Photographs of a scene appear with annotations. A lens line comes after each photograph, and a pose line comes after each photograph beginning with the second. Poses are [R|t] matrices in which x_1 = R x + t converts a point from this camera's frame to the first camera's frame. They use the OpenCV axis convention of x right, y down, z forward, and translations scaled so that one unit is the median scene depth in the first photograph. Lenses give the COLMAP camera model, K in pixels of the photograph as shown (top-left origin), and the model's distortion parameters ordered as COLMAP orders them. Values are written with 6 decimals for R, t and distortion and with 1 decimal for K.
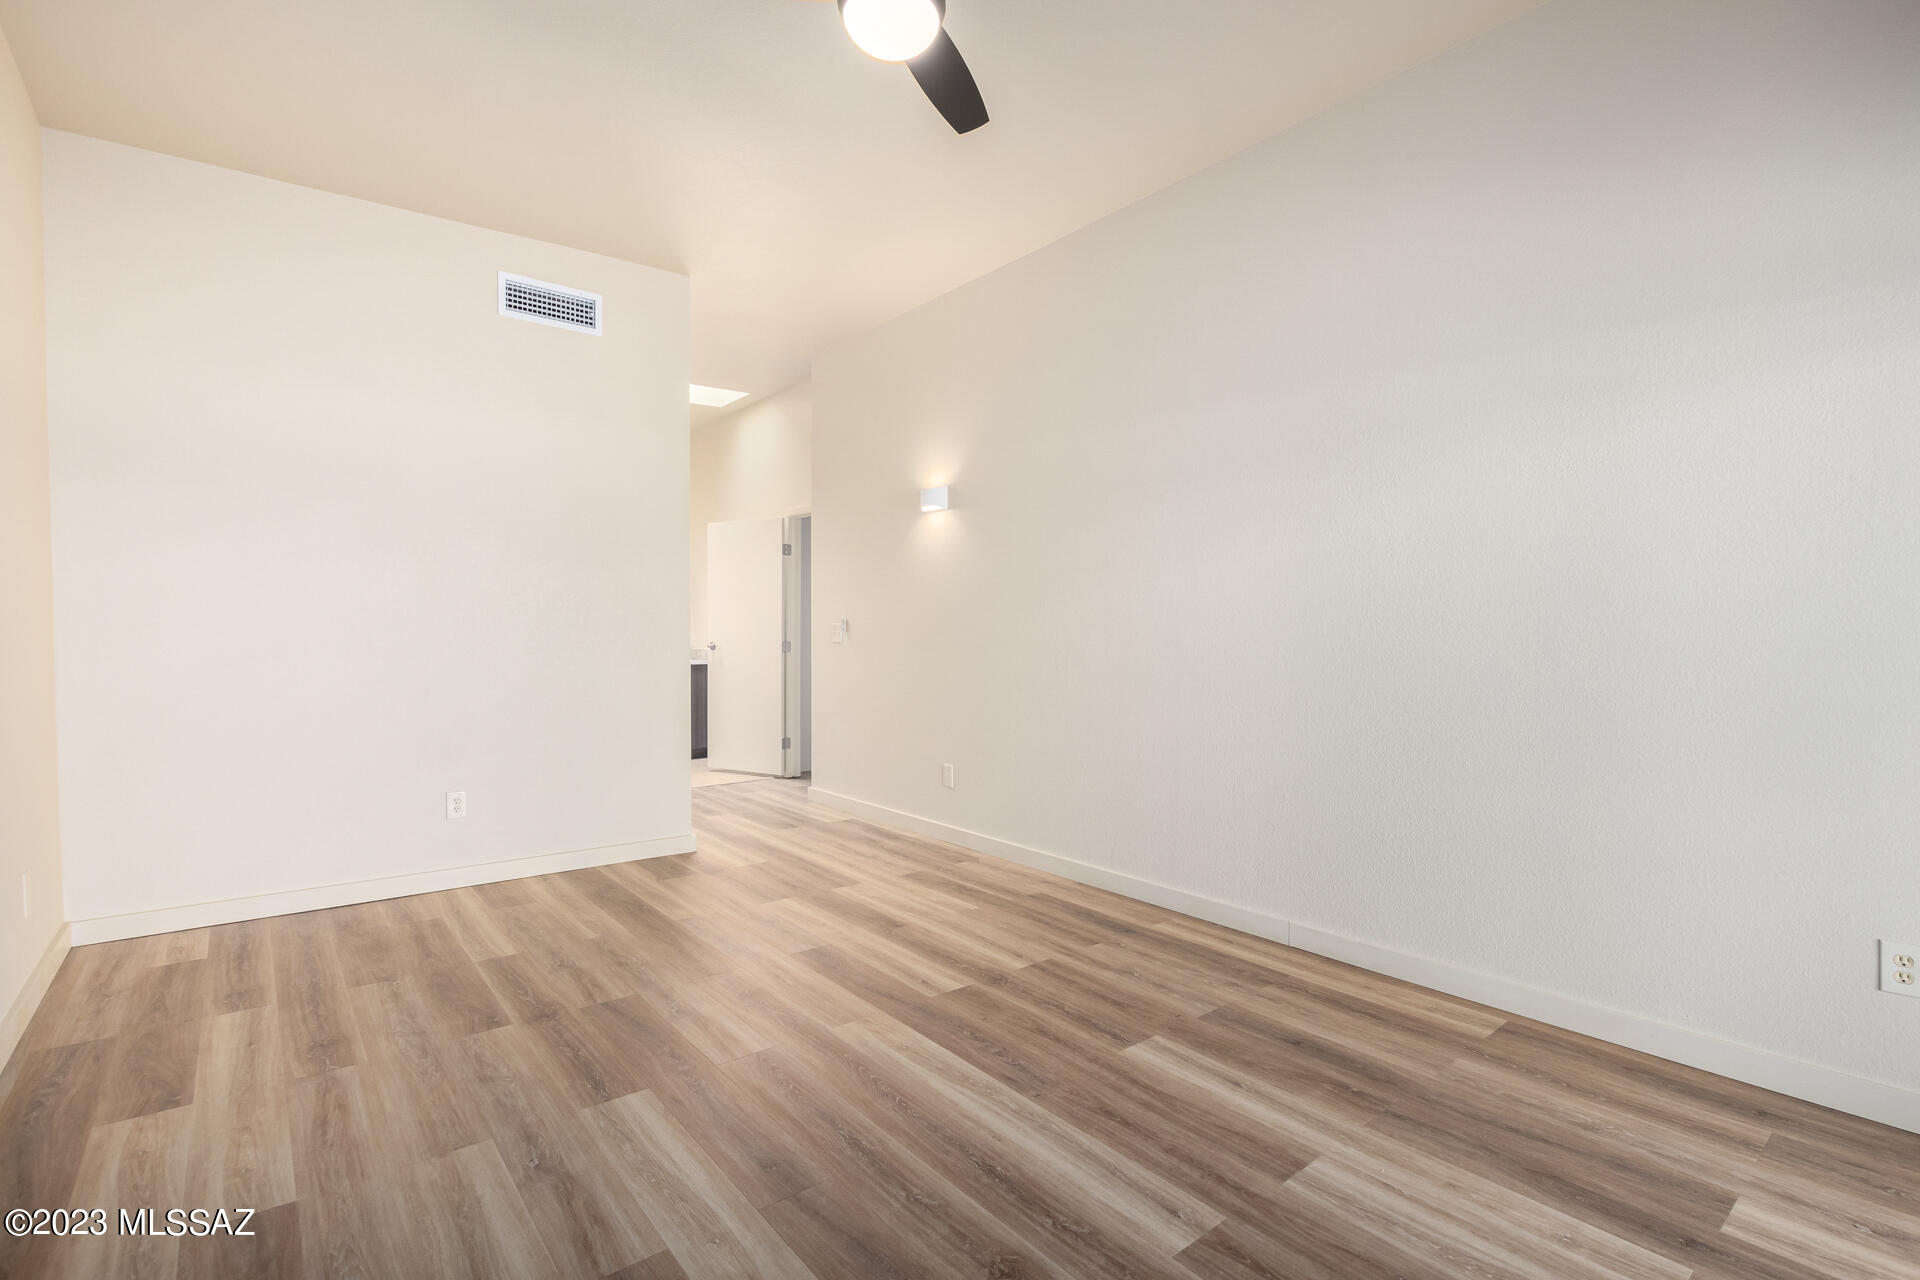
lens RADIAL K [[880.9, 0, 959.6], [0, 880.9, 637.9], [0, 0, 1]] dist [-0.001257, 0.000287]
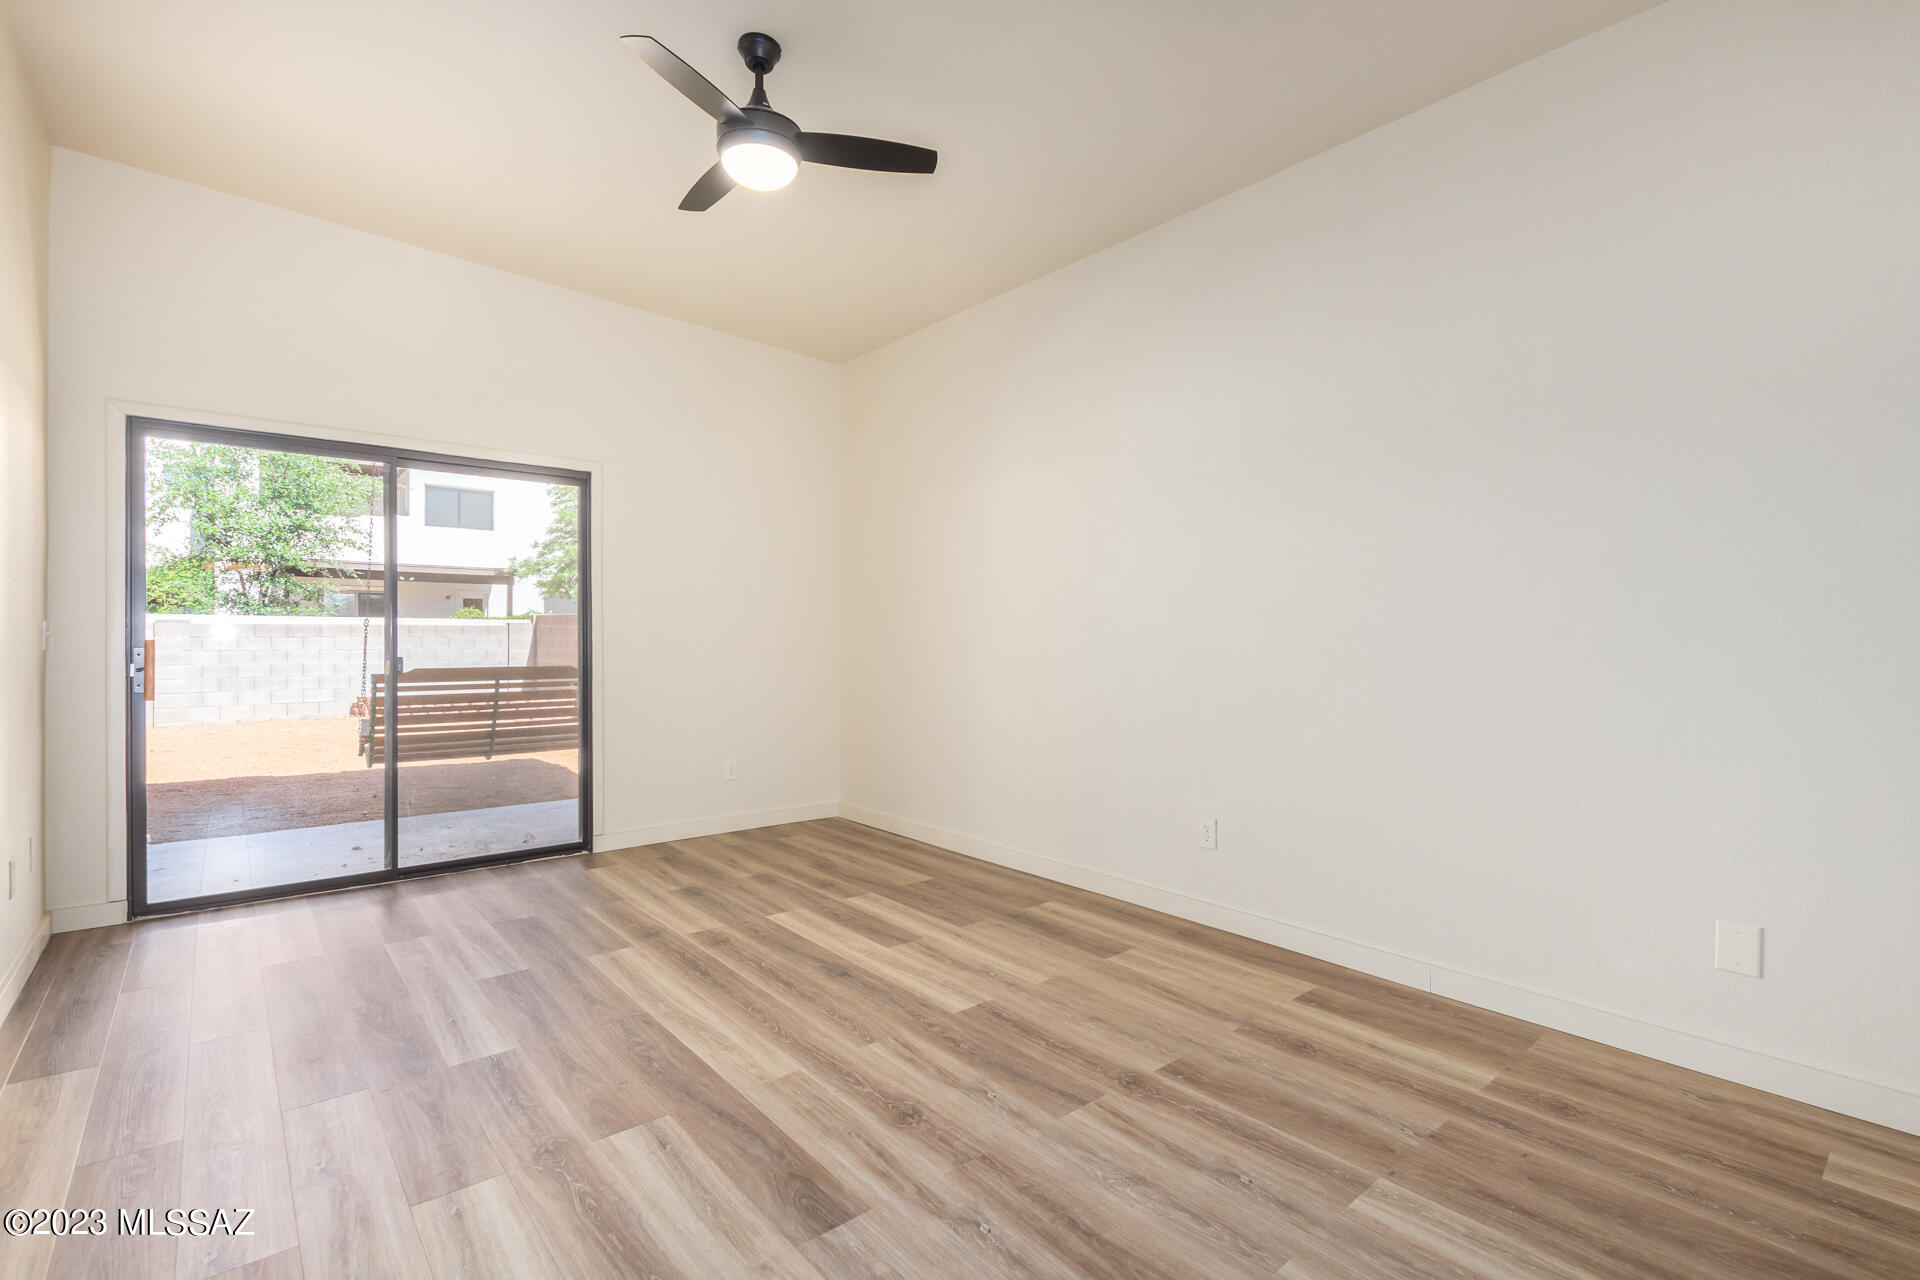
lens RADIAL K [[880.9, 0, 960.5], [0, 880.9, 639.8], [0, 0, 1]] dist [-0.001257, 0.000287]
pose [[-0.999756, -0.008941, -0.020181, -0.295841], [-0.009054, 0.999944, 0.005536, -0.010071], [0.020130, 0.005717, -0.999781, 1.963200]]
